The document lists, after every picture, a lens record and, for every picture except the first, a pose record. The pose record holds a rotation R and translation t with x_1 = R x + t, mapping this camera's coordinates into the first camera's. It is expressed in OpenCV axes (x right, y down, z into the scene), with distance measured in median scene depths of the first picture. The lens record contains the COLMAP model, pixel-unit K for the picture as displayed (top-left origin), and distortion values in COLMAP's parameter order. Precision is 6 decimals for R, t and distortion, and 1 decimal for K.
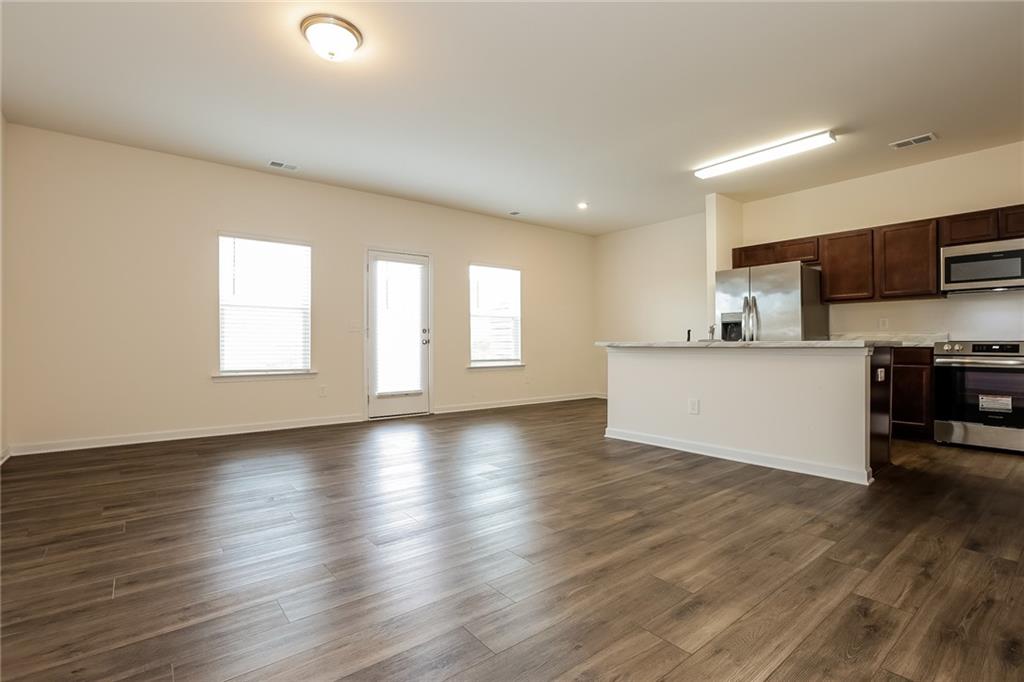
lens RADIAL K [[472.5, 0, 512.0], [0, 472.5, 341.0], [0, 0, 1]] dist [-0.033164, 0.000111]
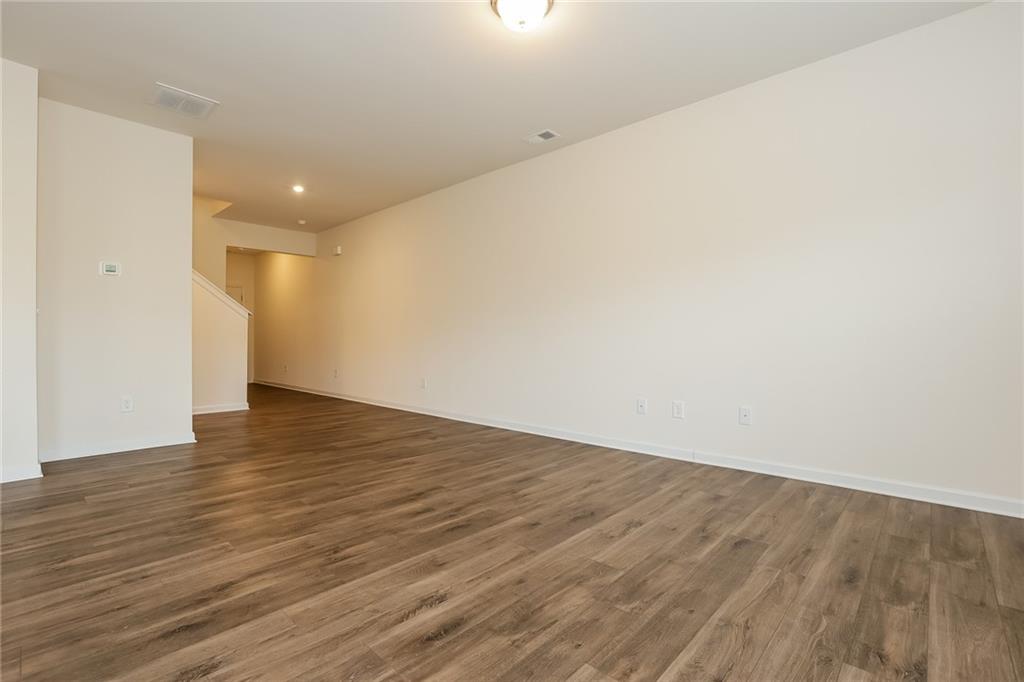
lens RADIAL K [[472.5, 0, 512.0], [0, 472.5, 341.0], [0, 0, 1]] dist [-0.033164, 0.000111]
pose [[-0.989985, -0.001743, -0.141162, -0.228584], [-0.000667, 0.999970, -0.007666, 0.007857], [0.141171, -0.007495, -0.989957, 1.888381]]
